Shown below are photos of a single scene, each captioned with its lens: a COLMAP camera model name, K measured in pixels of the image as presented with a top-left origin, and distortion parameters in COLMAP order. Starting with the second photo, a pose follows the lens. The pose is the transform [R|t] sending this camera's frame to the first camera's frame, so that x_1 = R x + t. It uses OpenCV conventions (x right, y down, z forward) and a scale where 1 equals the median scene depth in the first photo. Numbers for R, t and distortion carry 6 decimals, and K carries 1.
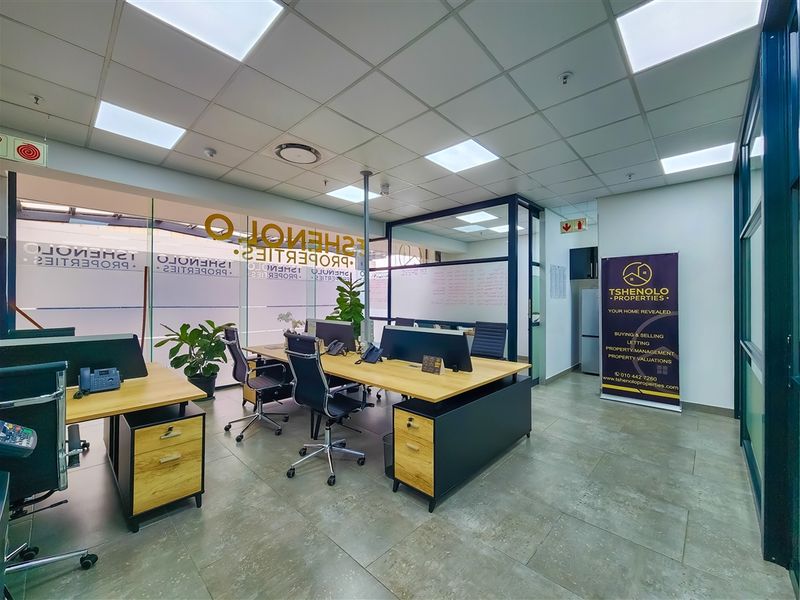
lens RADIAL K [[324.8, 0, 399.4], [0, 324.8, 297.3], [0, 0, 1]] dist [0.001381, 0.000363]
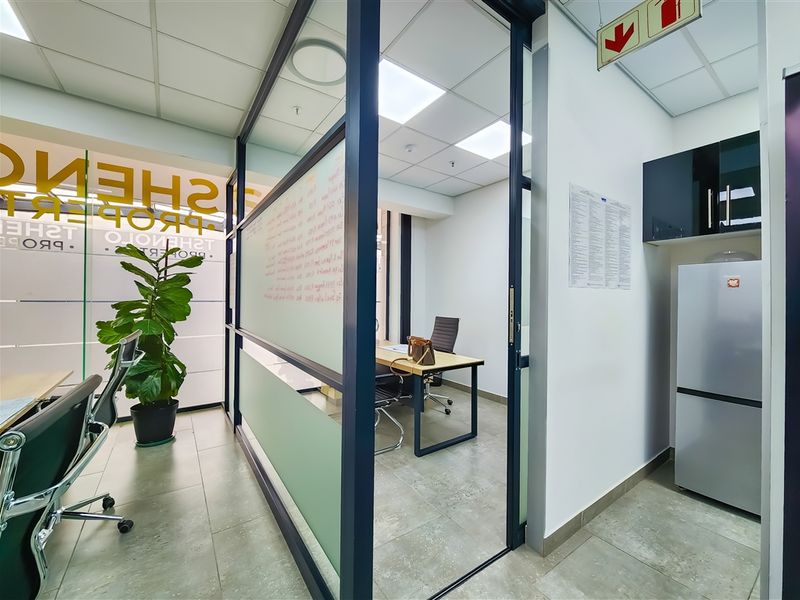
lens RADIAL K [[324.8, 0, 399.4], [0, 324.8, 297.3], [0, 0, 1]] dist [0.001381, 0.000363]
pose [[0.979730, 0.009807, -0.200084, 0.317733], [-0.010895, 0.999931, -0.004336, 0.017325], [0.200028, 0.006428, 0.979769, 0.560973]]
